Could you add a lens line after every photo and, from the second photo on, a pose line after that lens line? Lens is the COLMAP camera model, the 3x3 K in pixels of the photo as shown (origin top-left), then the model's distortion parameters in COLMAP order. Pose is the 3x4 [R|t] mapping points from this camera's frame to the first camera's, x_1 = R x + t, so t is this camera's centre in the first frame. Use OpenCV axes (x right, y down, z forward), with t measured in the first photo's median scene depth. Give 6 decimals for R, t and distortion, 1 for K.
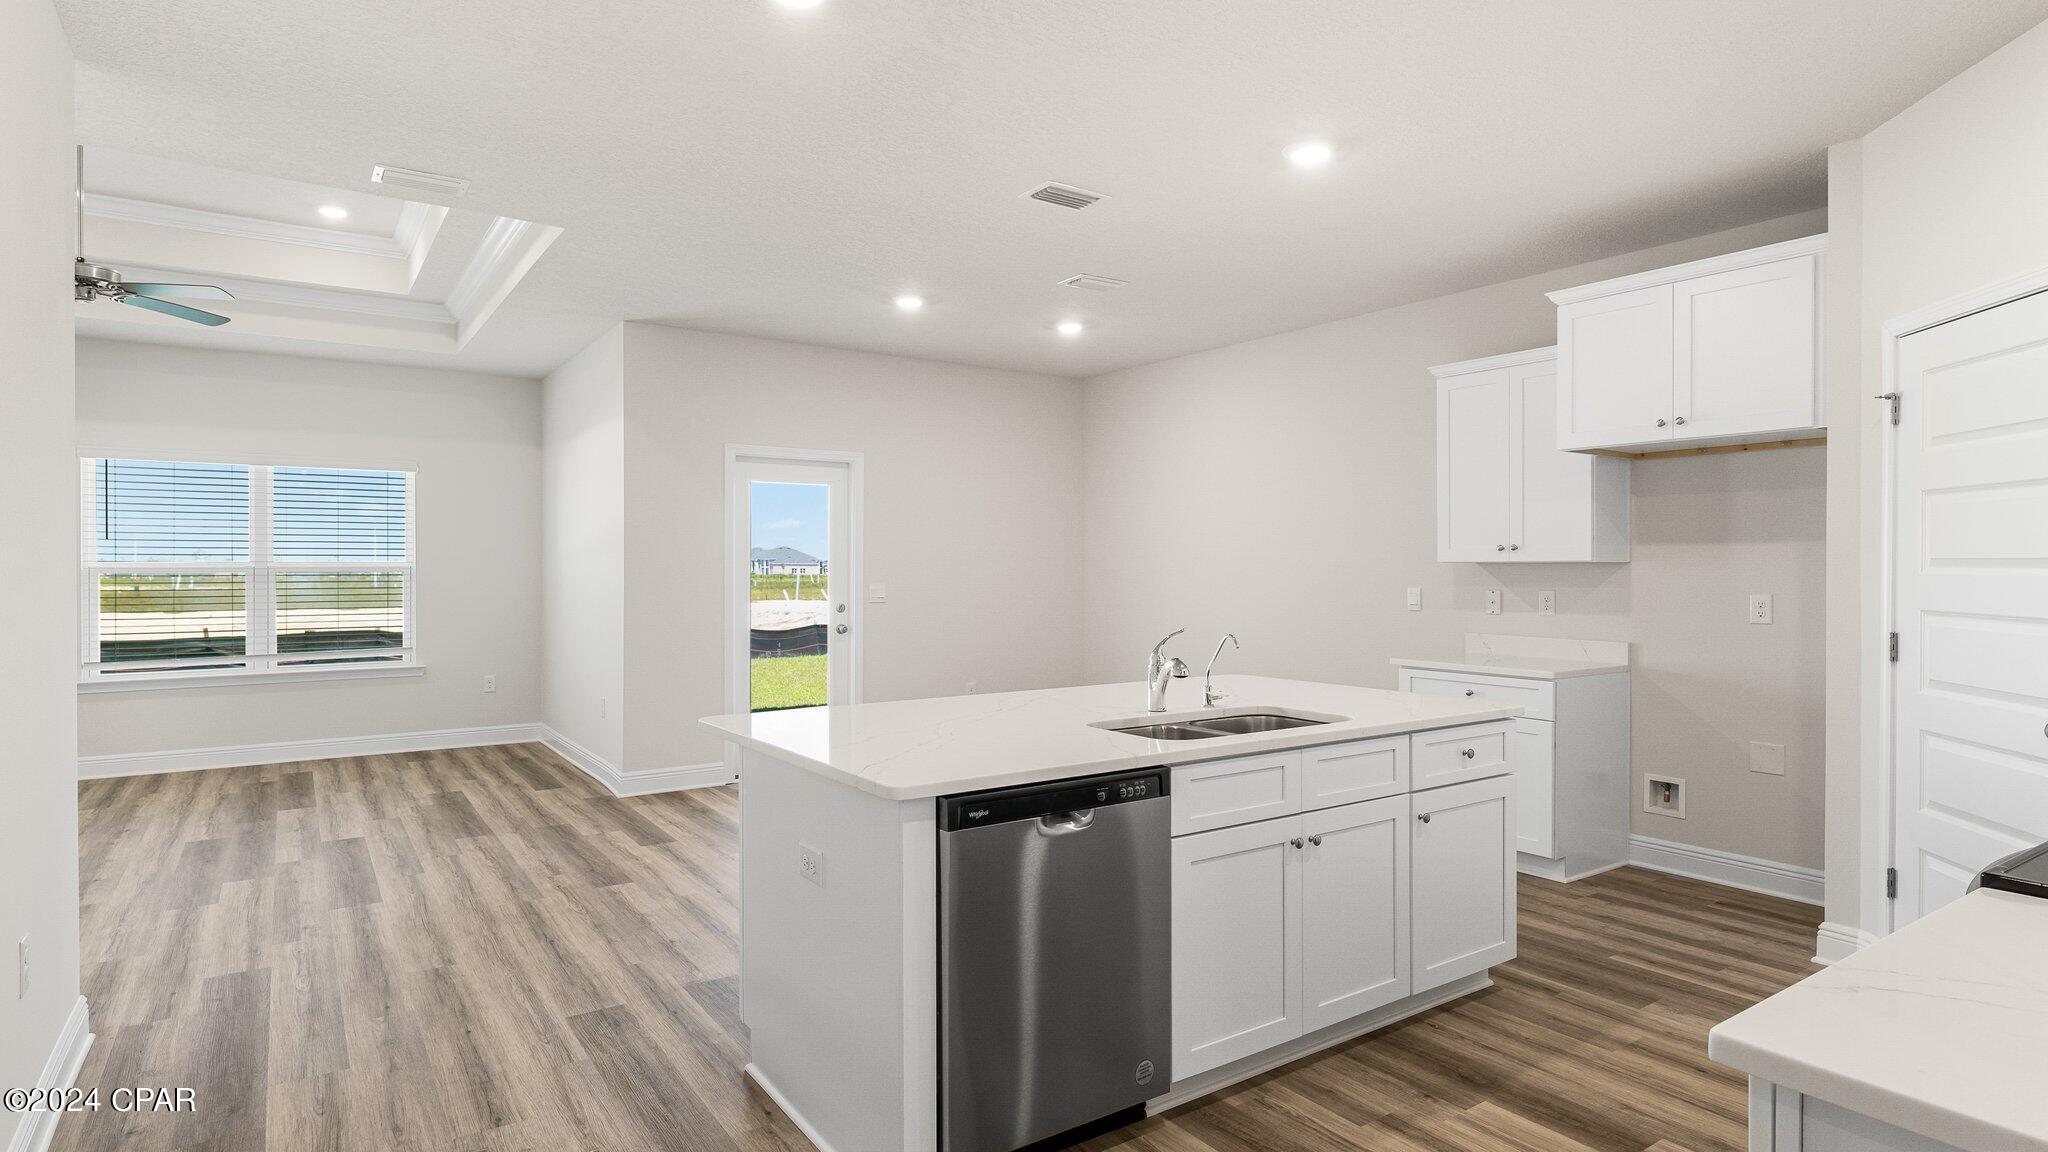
lens RADIAL K [[1060.6, 0, 1024.0], [0, 1060.6, 576.0], [0, 0, 1]] dist [0.001861, 0.000385]
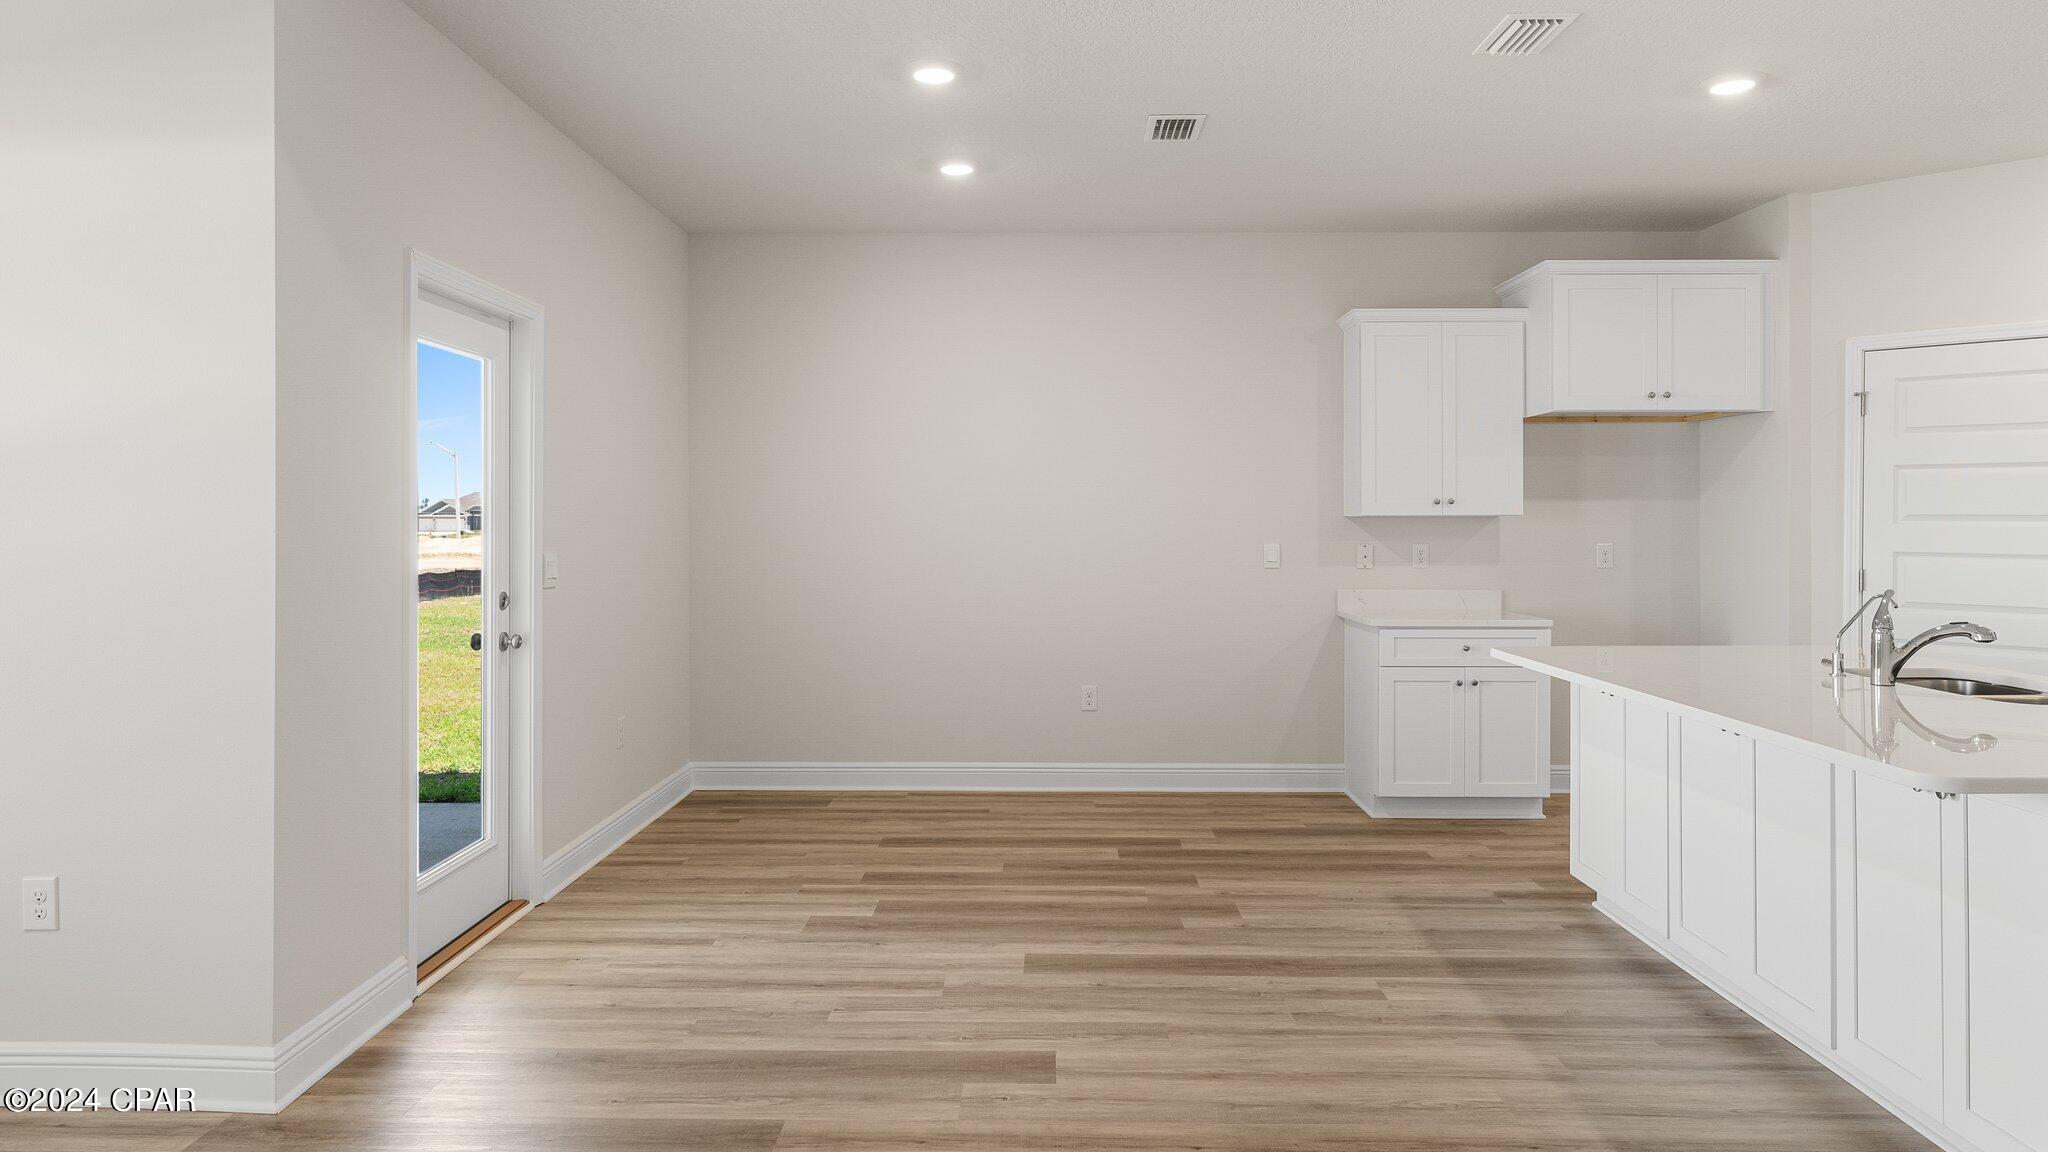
lens RADIAL K [[1253.1, 0, 1018.3], [0, 1253.1, 529.6], [0, 0, 1]] dist [-0.000817, 0.000376]
pose [[0.588124, -0.008864, 0.808722, -0.764246], [0.006168, 0.999960, 0.006475, -0.010558], [-0.808747, 0.001180, 0.588155, 0.645747]]
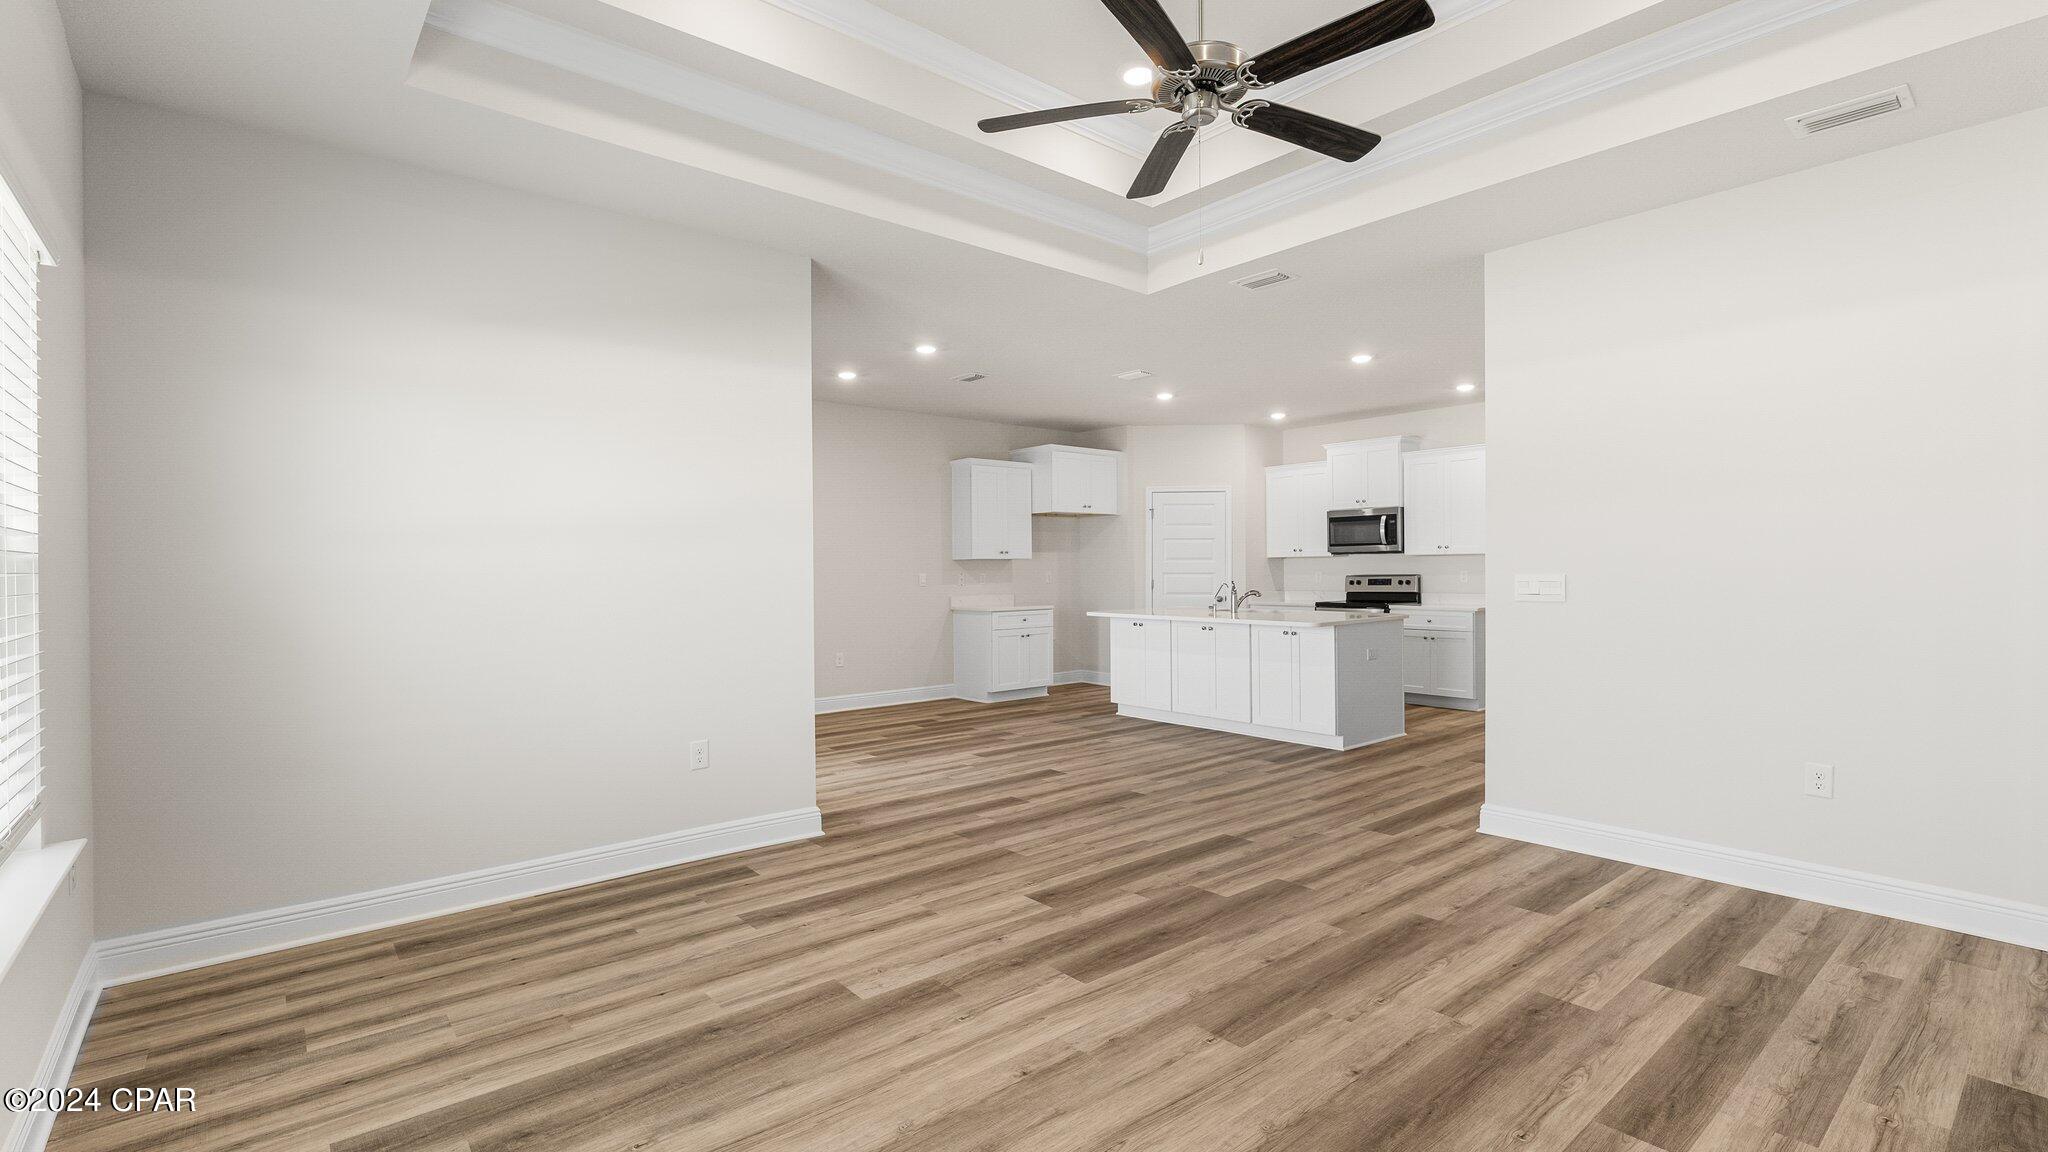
lens RADIAL K [[922.3, 0, 1024.0], [0, 922.3, 576.0], [0, 0, 1]] dist [-0.010154, -0.000330]
pose [[-0.093615, -0.009439, 0.995564, -1.429680], [0.013936, 0.999845, 0.010790, 0.001614], [-0.995511, 0.014884, -0.093469, 1.167958]]
